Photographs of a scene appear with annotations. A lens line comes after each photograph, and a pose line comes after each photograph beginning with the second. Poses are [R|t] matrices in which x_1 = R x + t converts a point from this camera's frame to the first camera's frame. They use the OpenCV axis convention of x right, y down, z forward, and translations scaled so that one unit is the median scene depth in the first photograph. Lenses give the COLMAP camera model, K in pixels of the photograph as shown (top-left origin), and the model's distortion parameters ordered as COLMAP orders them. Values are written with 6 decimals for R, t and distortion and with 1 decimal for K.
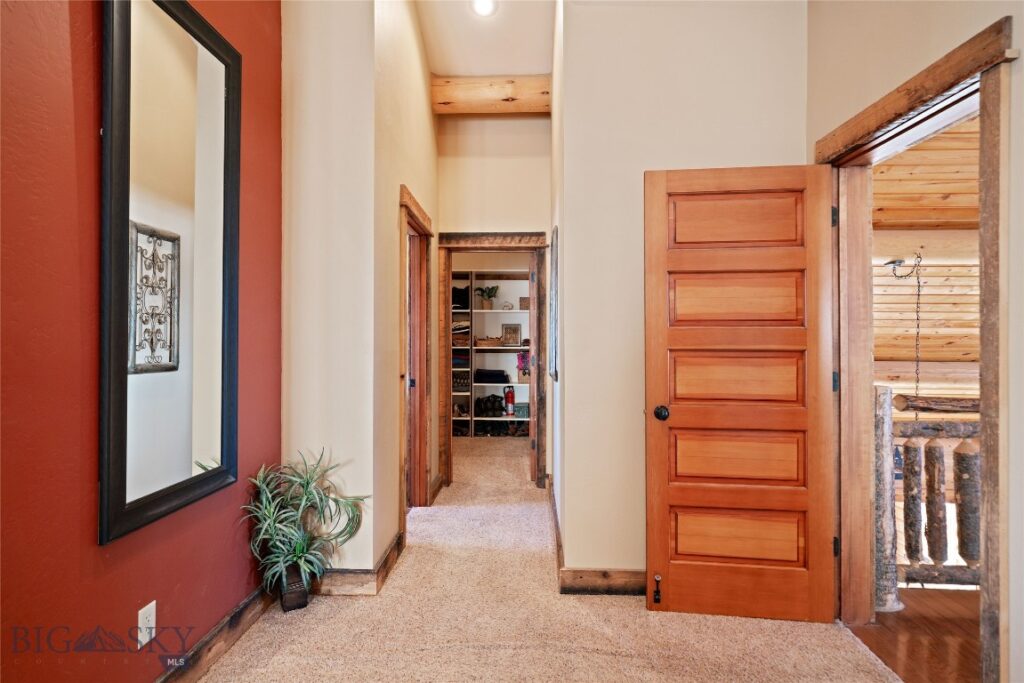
lens RADIAL K [[520.6, 0, 515.7], [0, 520.6, 343.7], [0, 0, 1]] dist [0.015351, 0.001176]
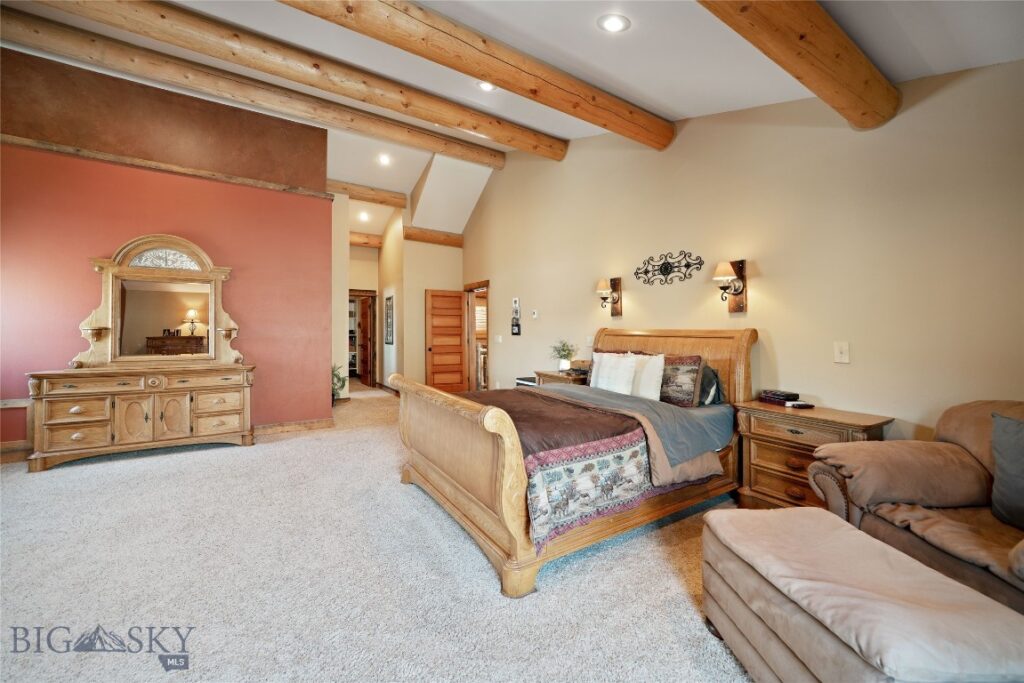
lens RADIAL K [[387.3, 0, 515.2], [0, 387.3, 337.0], [0, 0, 1]] dist [-0.013827, -0.000162]
pose [[0.822273, -0.004228, 0.569078, -0.878986], [0.004623, 0.999989, 0.000751, 0.035398], [-0.569075, 0.002013, 0.822283, -1.831836]]
